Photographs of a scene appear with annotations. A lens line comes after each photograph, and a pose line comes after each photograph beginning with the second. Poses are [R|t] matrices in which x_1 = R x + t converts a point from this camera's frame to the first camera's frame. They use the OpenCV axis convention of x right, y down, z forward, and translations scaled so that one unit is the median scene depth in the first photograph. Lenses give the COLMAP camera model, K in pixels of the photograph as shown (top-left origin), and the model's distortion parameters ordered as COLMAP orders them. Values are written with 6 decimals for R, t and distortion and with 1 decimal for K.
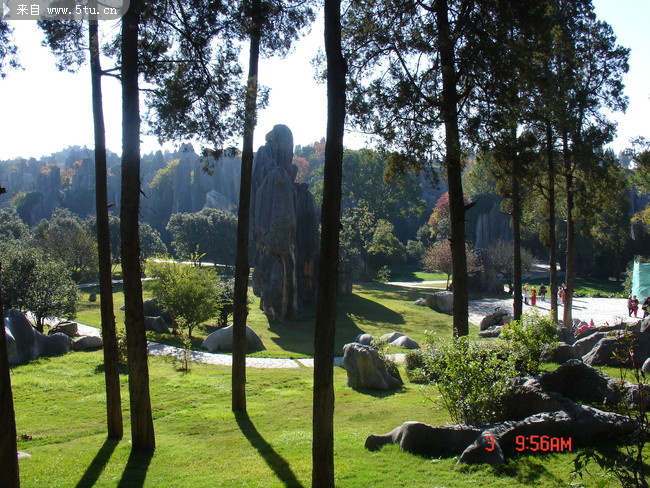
lens RADIAL K [[641.4, 0, 325.0], [0, 641.4, 244.0], [0, 0, 1]] dist [-0.163331, 0.038782]
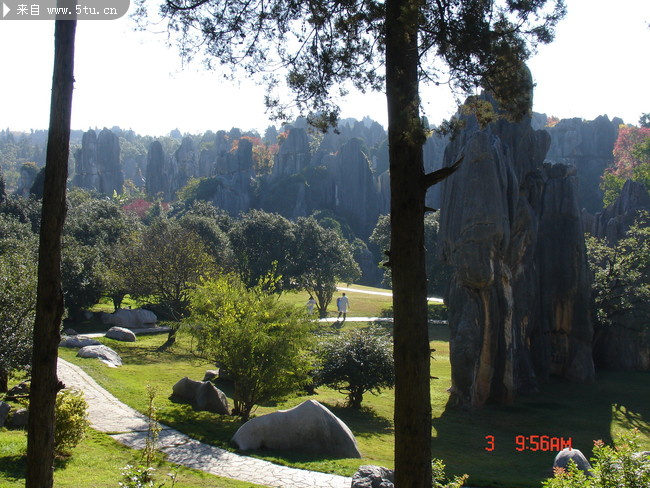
lens RADIAL K [[1020.1, 0, 325.0], [0, 1020.1, 244.0], [0, 0, 1]] dist [-0.028191, 0.057766]
pose [[0.924601, 0.033317, -0.379478, 0.118813], [-0.043470, 0.998889, -0.018217, 0.000194], [0.378449, 0.033340, 0.925022, 0.101066]]
